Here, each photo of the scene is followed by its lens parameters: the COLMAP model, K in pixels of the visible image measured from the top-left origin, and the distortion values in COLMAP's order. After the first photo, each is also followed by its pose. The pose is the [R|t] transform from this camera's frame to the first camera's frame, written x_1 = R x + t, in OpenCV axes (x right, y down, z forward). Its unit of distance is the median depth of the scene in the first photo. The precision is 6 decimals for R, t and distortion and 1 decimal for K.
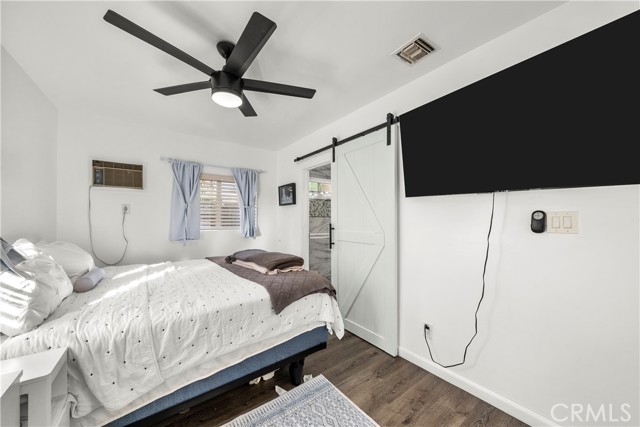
lens RADIAL K [[236.6, 0, 316.8], [0, 236.6, 217.2], [0, 0, 1]] dist [-0.005771, -0.000512]
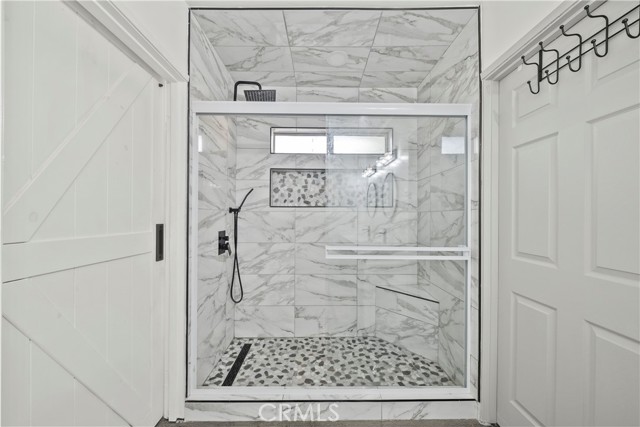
lens RADIAL K [[236.6, 0, 316.5], [0, 236.6, 214.8], [0, 0, 1]] dist [-0.005771, -0.000512]
pose [[0.787909, -0.002284, -0.615788, 0.493029], [0.000308, 0.999994, -0.003315, 0.028445], [0.615792, 0.002422, 0.787905, 1.066348]]
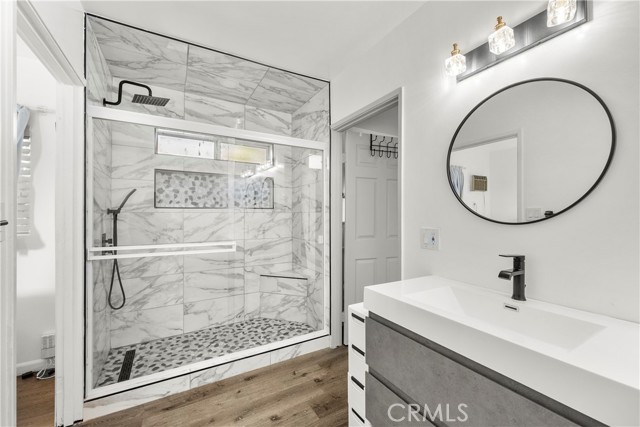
lens RADIAL K [[263.0, 0, 317.4], [0, 263.0, 215.9], [0, 0, 1]] dist [0.011310, 0.000269]
pose [[0.988530, -0.003736, -0.150978, 0.546780], [0.005282, 0.999938, 0.009841, 0.019775], [0.150931, -0.010525, 0.988488, 0.812396]]
